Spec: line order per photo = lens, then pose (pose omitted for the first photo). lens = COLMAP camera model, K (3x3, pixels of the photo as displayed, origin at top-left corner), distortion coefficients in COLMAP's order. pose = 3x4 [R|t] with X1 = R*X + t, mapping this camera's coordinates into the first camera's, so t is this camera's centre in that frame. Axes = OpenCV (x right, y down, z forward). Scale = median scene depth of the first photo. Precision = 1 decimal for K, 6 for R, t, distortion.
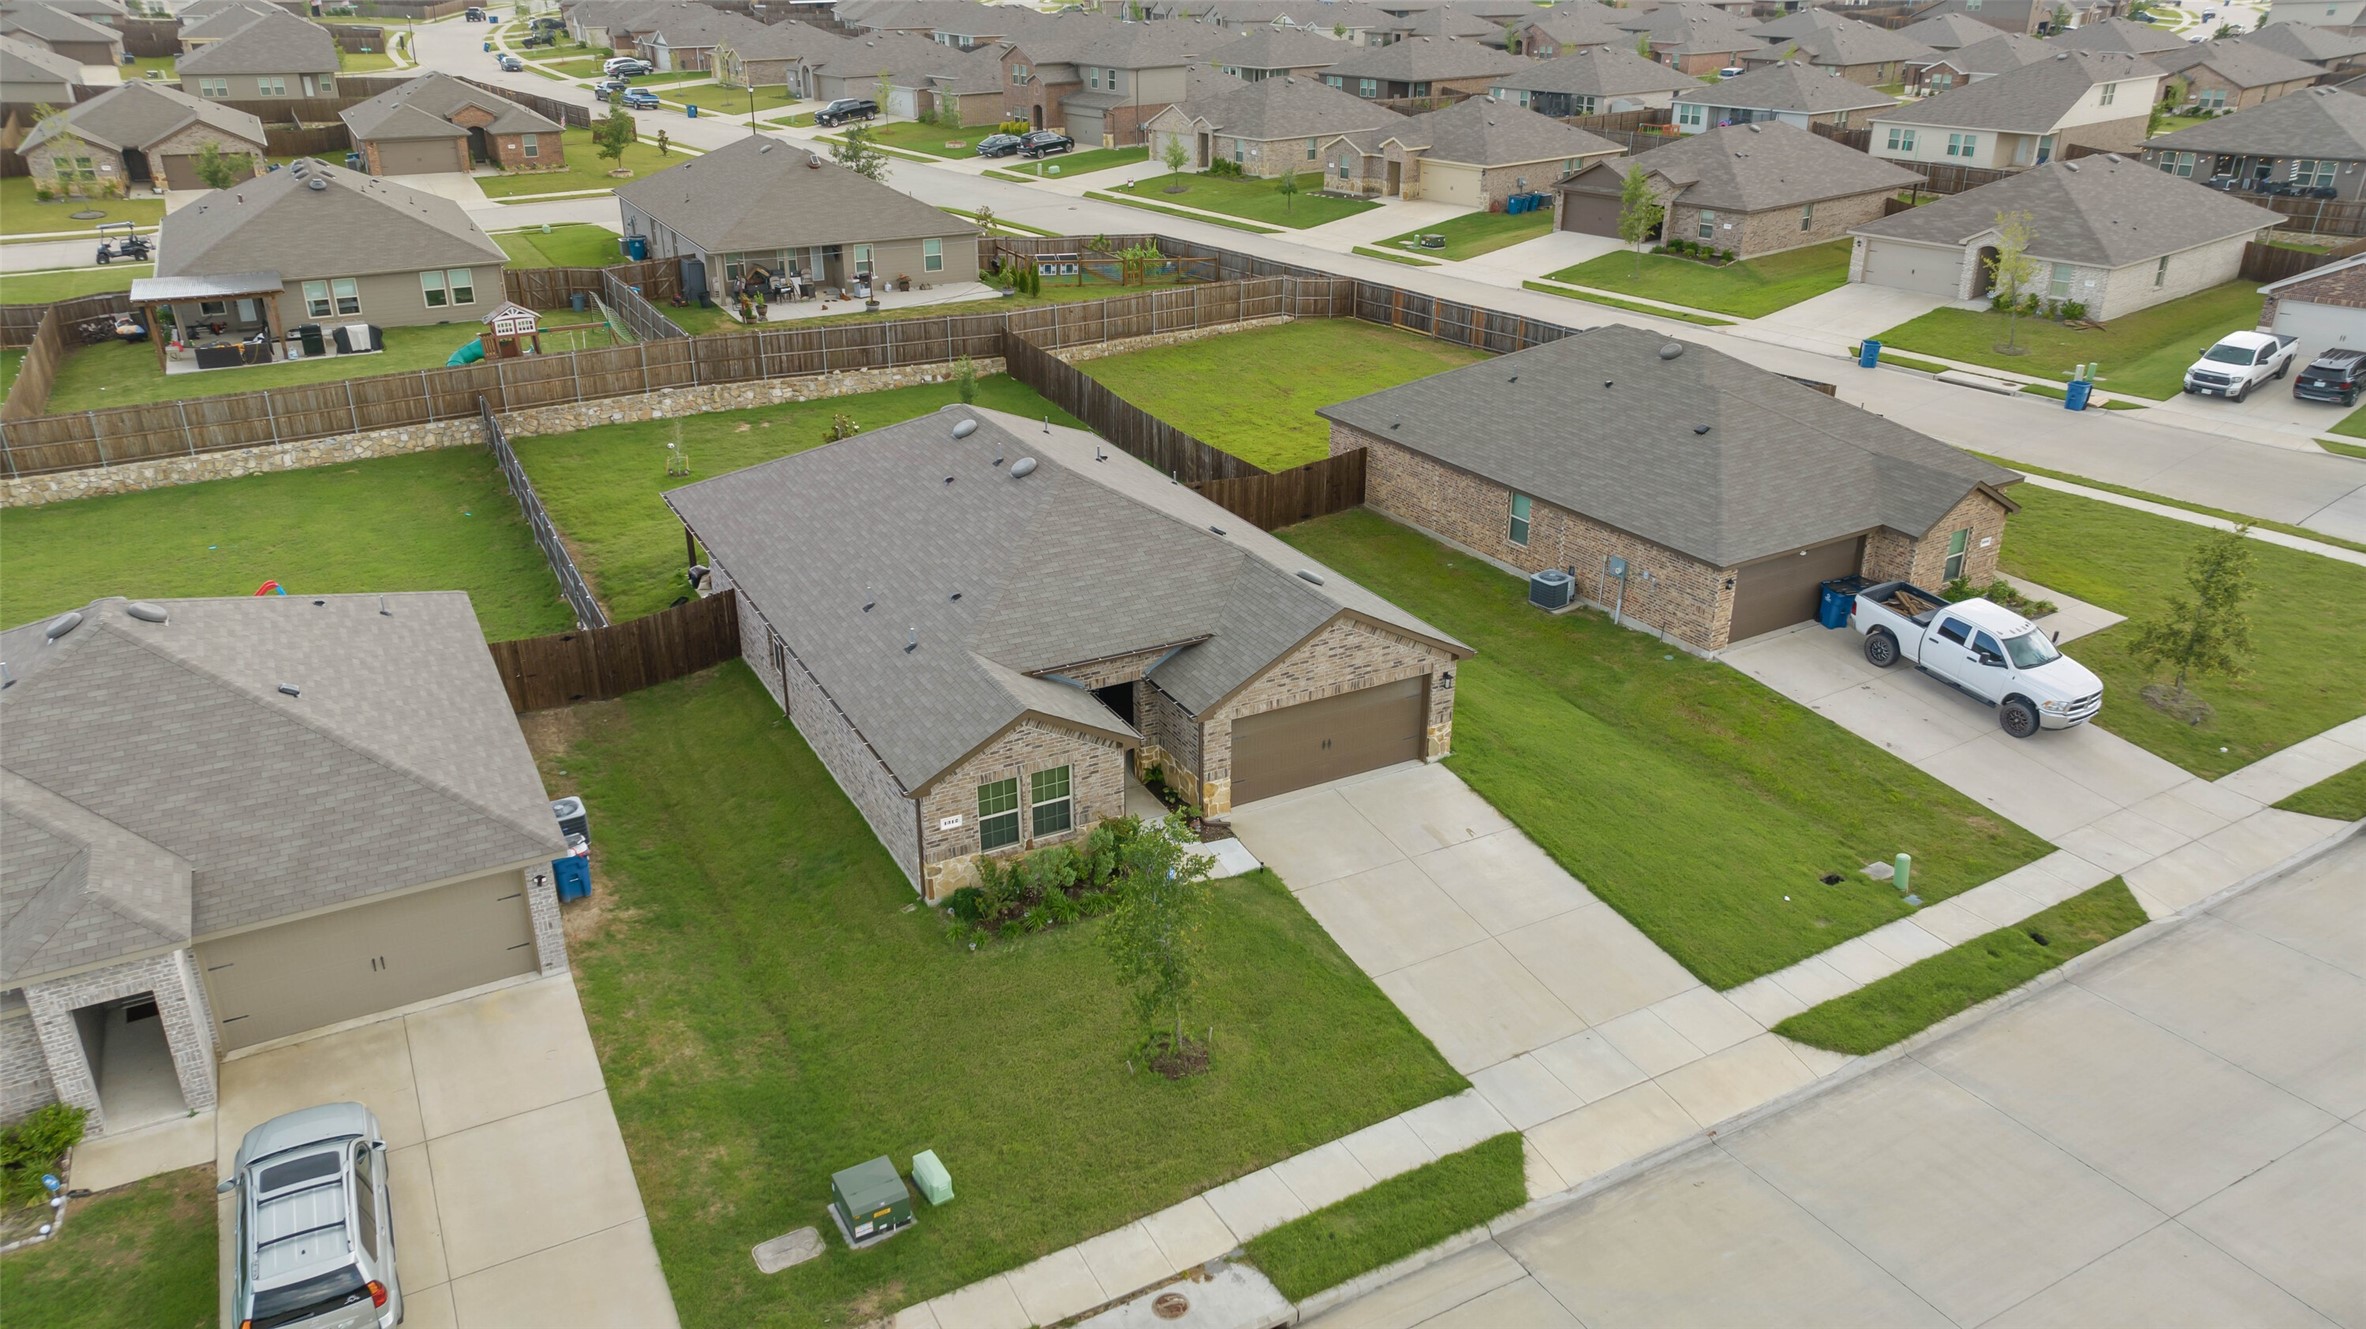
lens RADIAL K [[1685.2, 0, 1183.0], [0, 1685.2, 664.5], [0, 0, 1]] dist [0.005092, -0.001072]
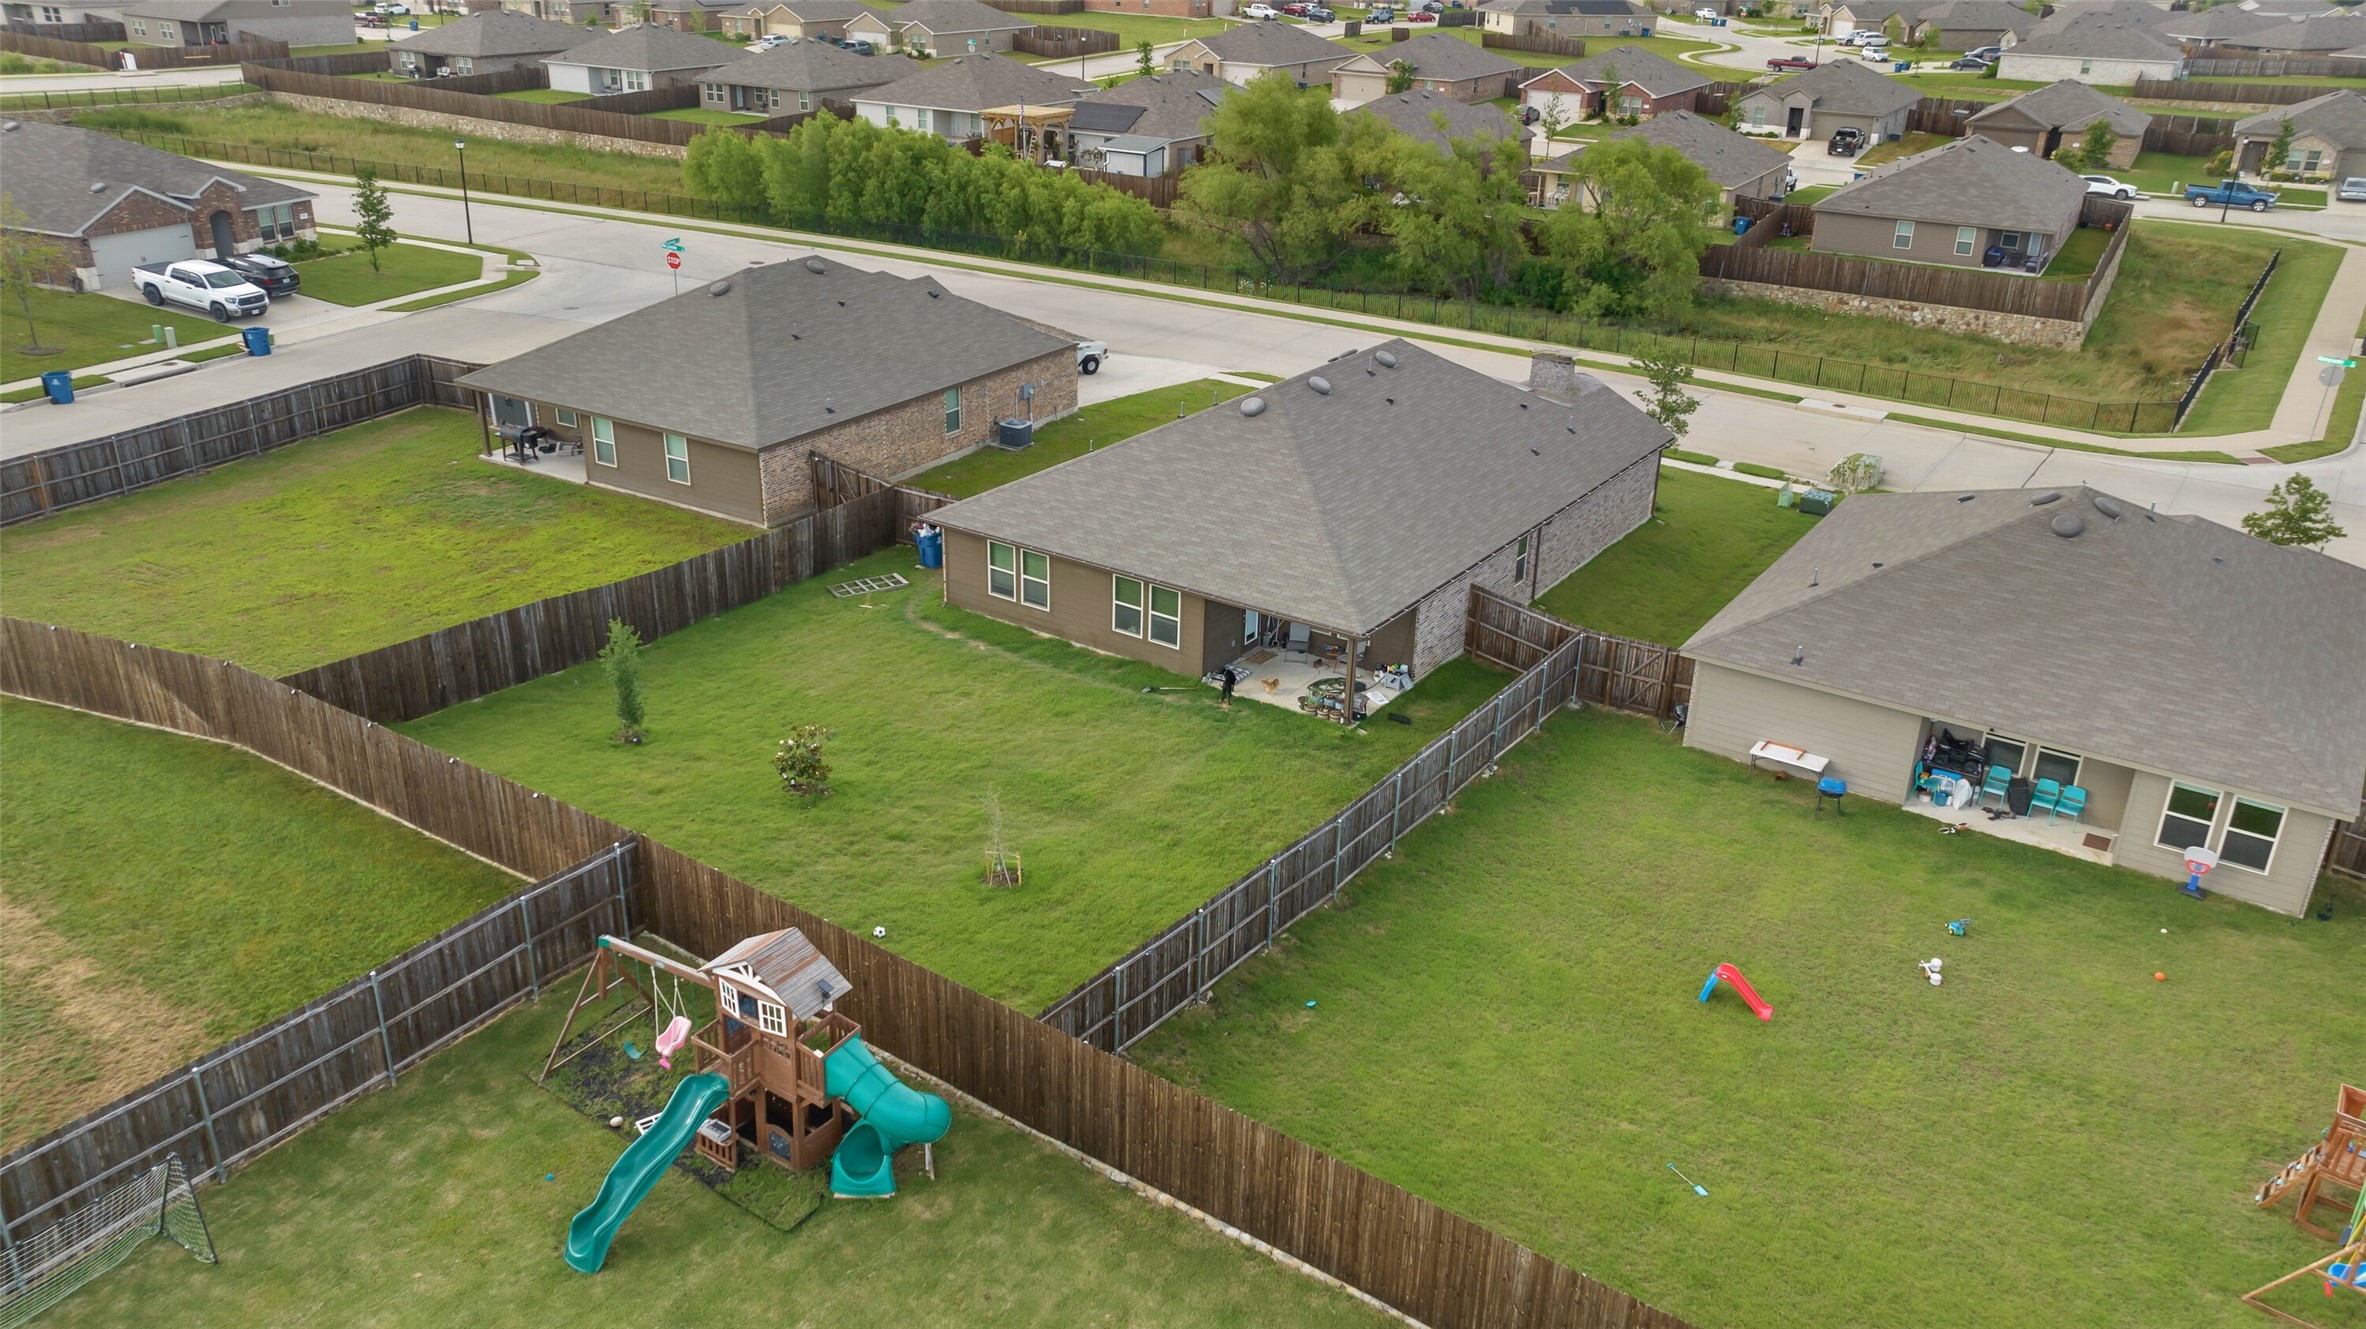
lens RADIAL K [[1685.2, 0, 1183.0], [0, 1685.2, 664.5], [0, 0, 1]] dist [0.005092, -0.001072]
pose [[-0.473841, -0.368197, 0.799941, -1.037156], [0.325283, 0.770967, 0.547541, -0.637515], [-0.818331, 0.519654, -0.245547, 1.476151]]
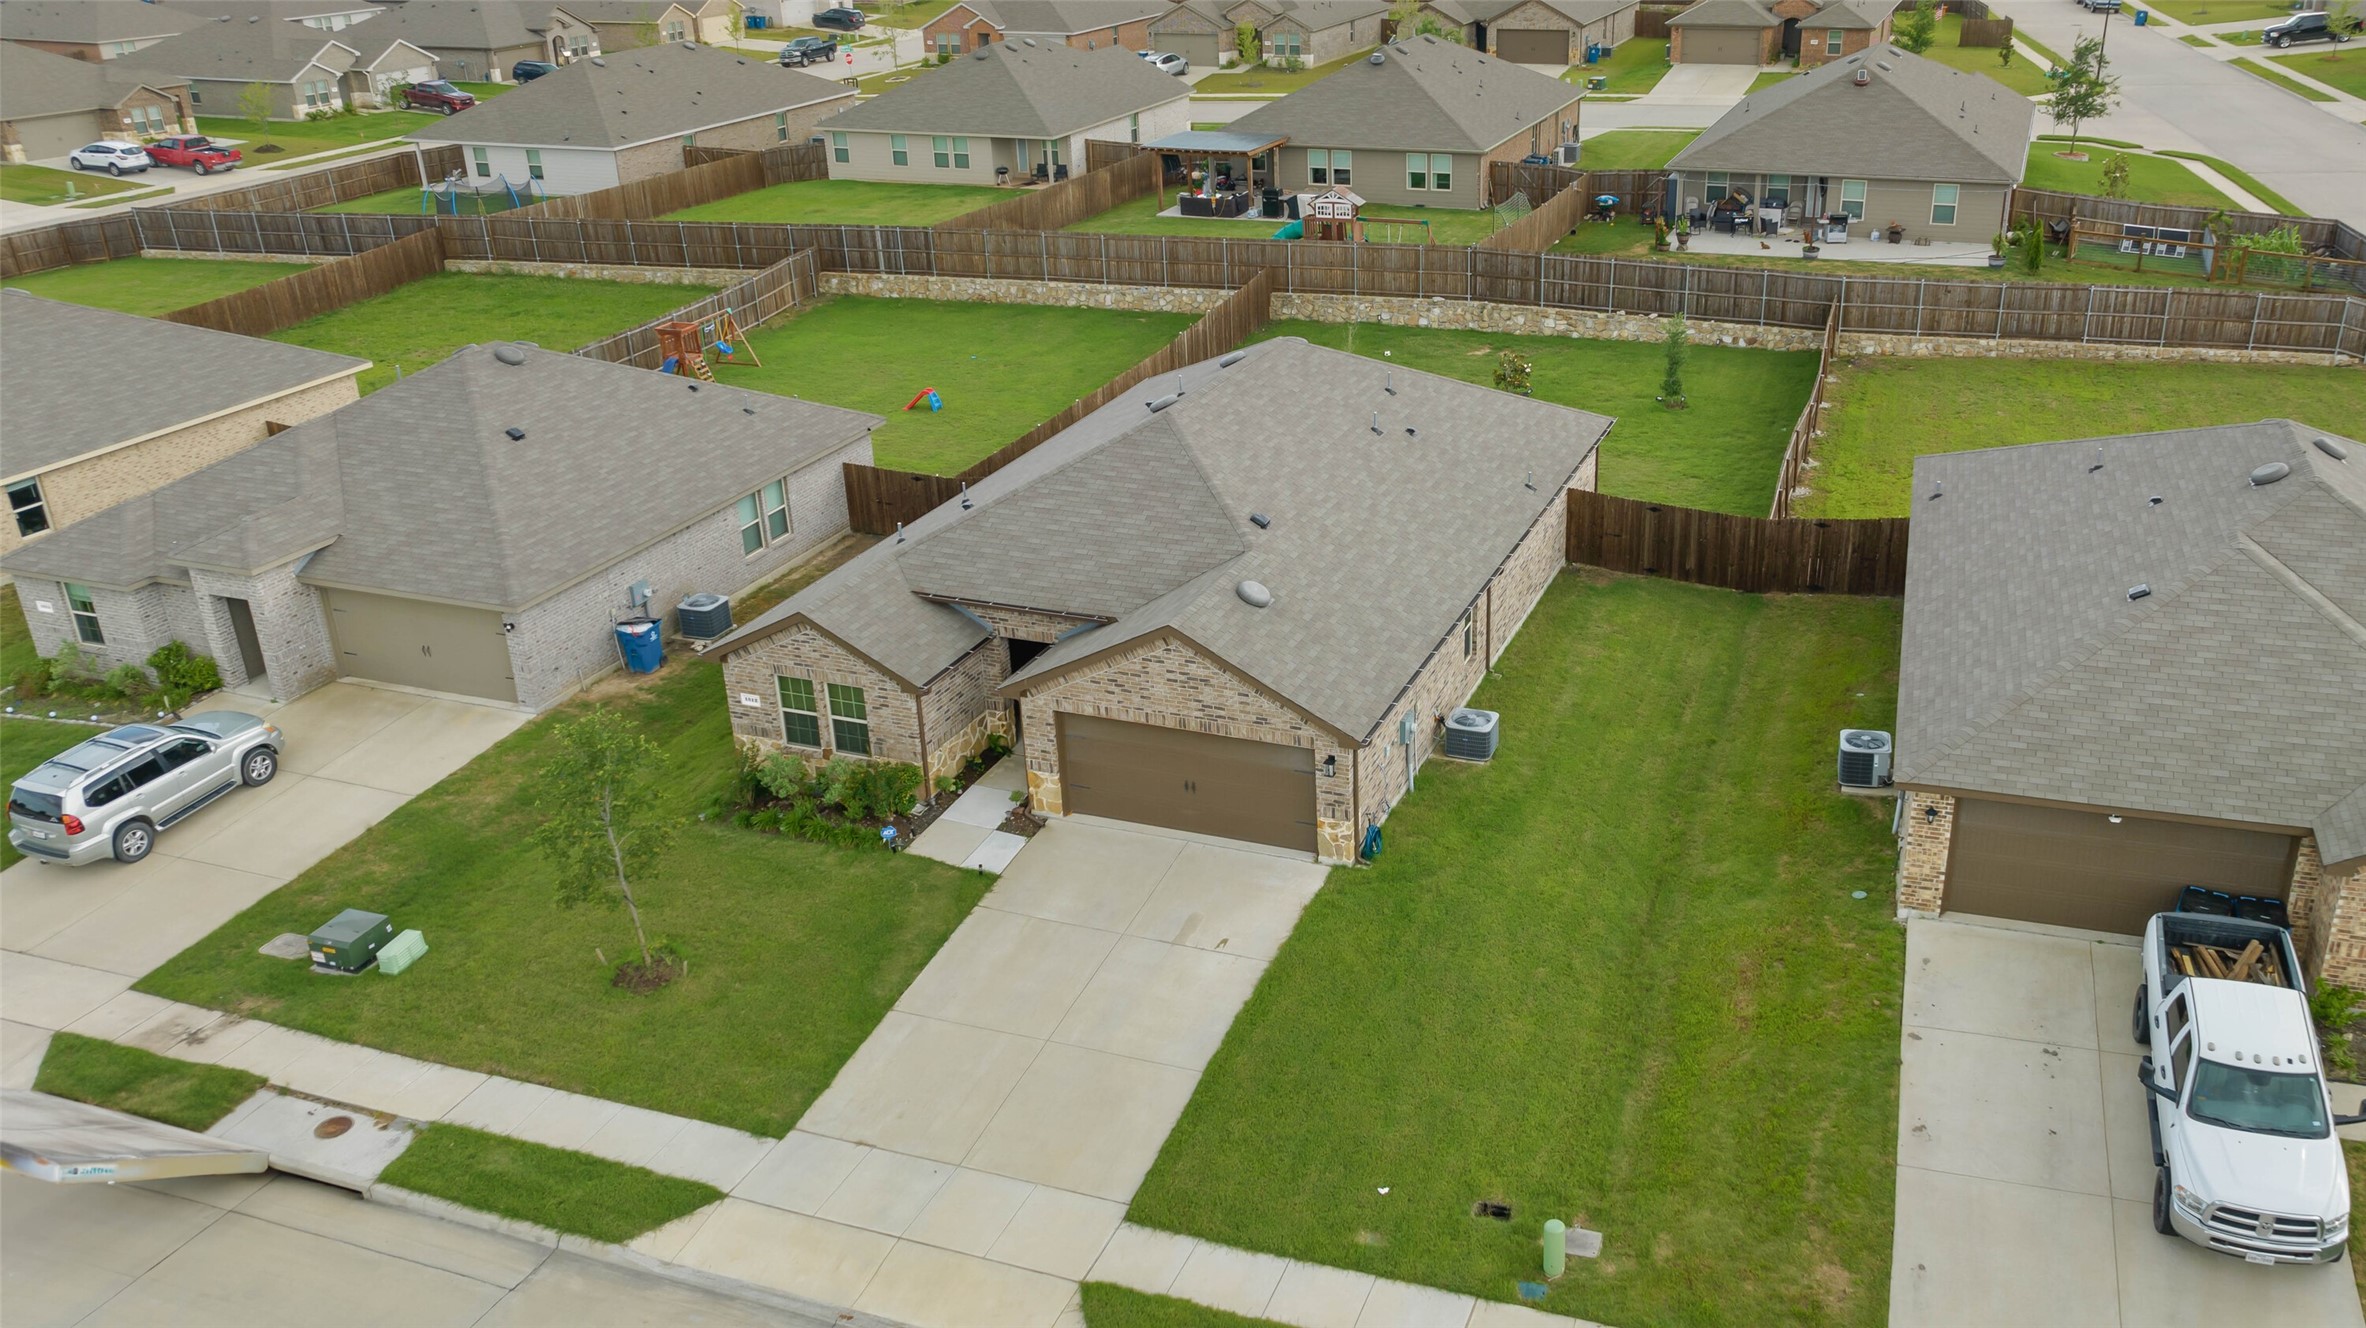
lens RADIAL K [[1920.8, 0, 1309.1], [0, 1920.8, 666.7], [0, 0, 1]] dist [0.011357, -0.011052]
pose [[0.652979, 0.293908, -0.698023, 0.666044], [-0.284246, 0.949364, 0.133834, -0.132423], [0.702013, 0.111019, 0.703457, 0.317241]]
